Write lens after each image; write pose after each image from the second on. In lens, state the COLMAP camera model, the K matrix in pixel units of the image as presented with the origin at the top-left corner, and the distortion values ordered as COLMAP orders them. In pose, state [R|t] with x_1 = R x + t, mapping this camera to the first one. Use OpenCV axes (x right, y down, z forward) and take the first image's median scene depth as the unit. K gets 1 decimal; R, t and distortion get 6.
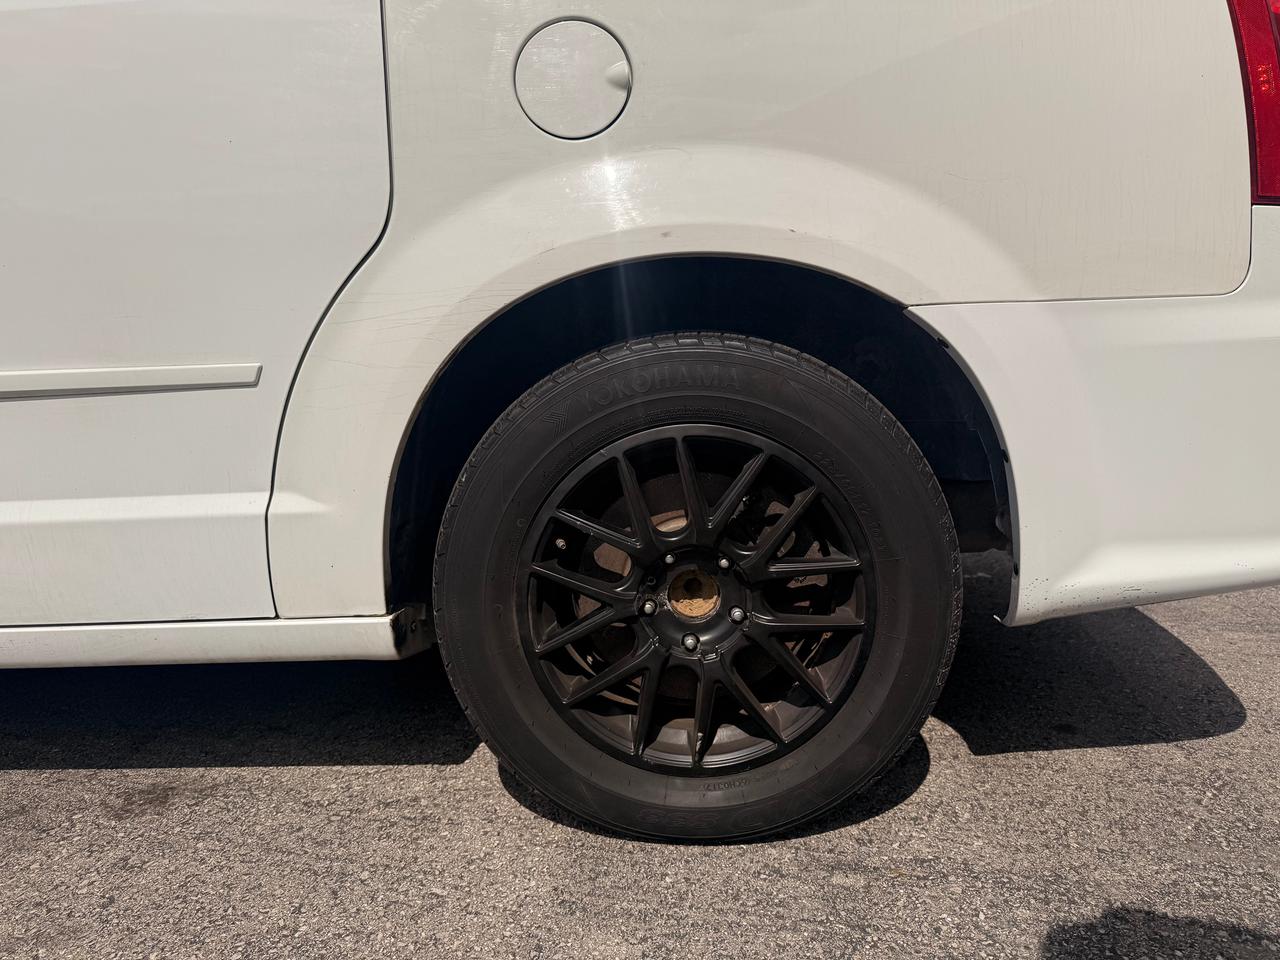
lens RADIAL K [[917.7, 0, 640.0], [0, 917.7, 480.0], [0, 0, 1]] dist [-0.002376, -0.009908]
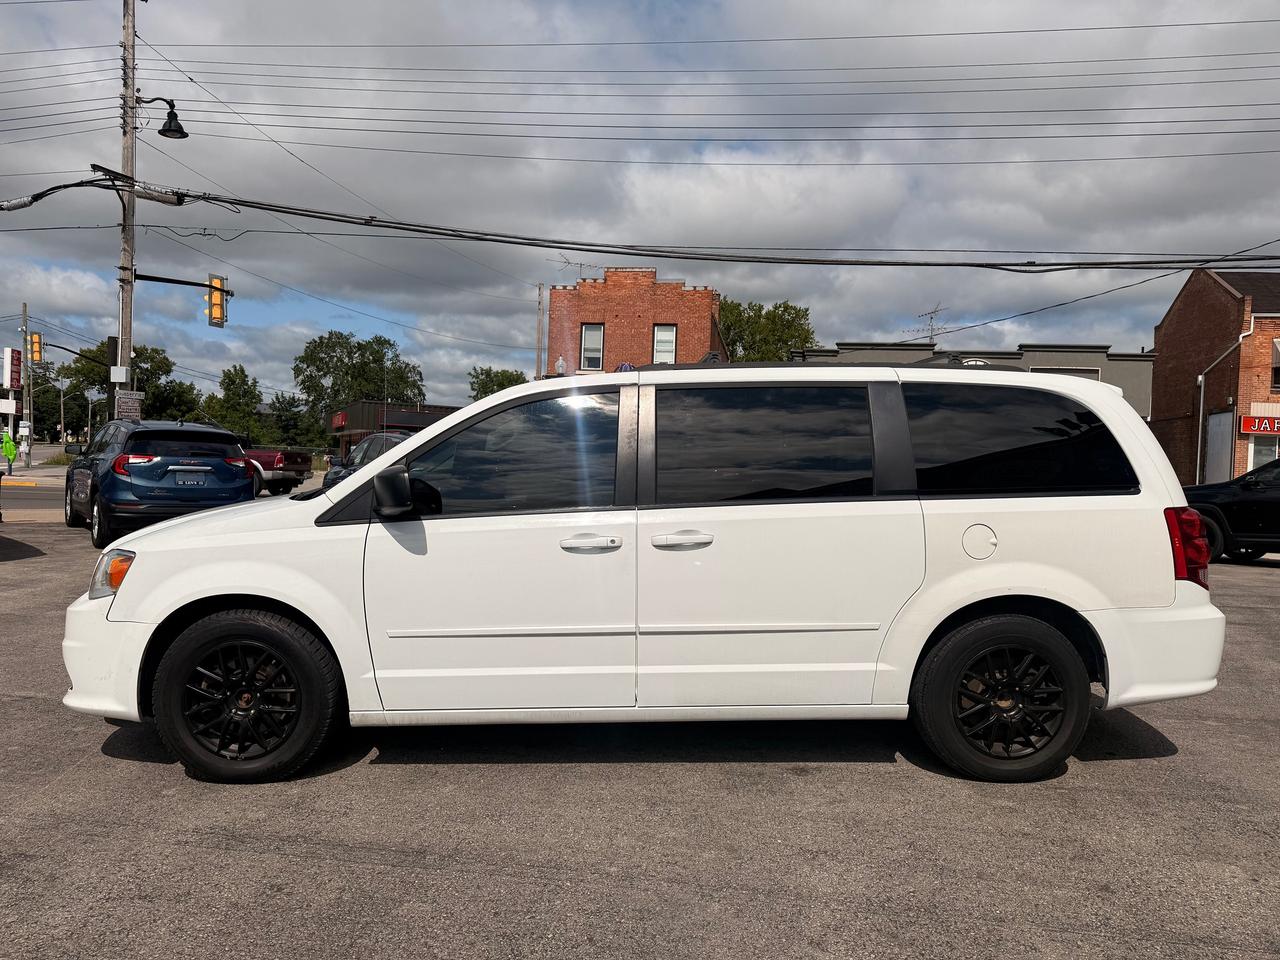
lens RADIAL K [[917.7, 0, 640.0], [0, 917.7, 480.0], [0, 0, 1]] dist [-0.002376, -0.009908]
pose [[0.996939, 0.033893, 0.070455, -1.412824], [-0.026388, 0.994137, -0.104860, -0.250634], [-0.073596, 0.102680, 0.991988, -2.040192]]
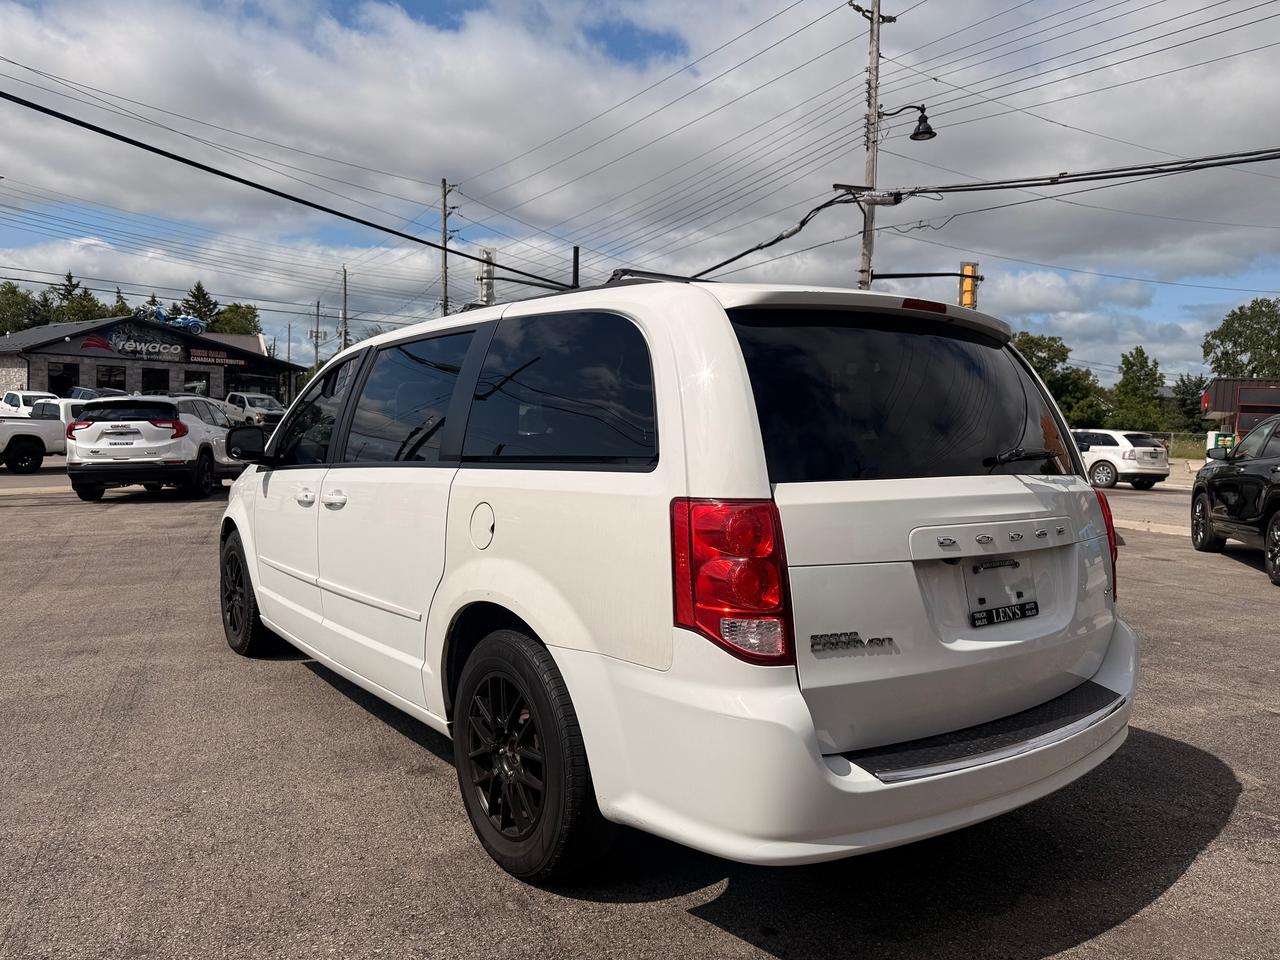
lens RADIAL K [[917.7, 0, 640.0], [0, 917.7, 480.0], [0, 0, 1]] dist [-0.002376, -0.009908]
pose [[0.621615, 0.070628, -0.780132, 1.908613], [-0.127178, 0.991813, -0.011543, -0.528535], [0.772930, 0.106391, 0.625508, -0.190441]]
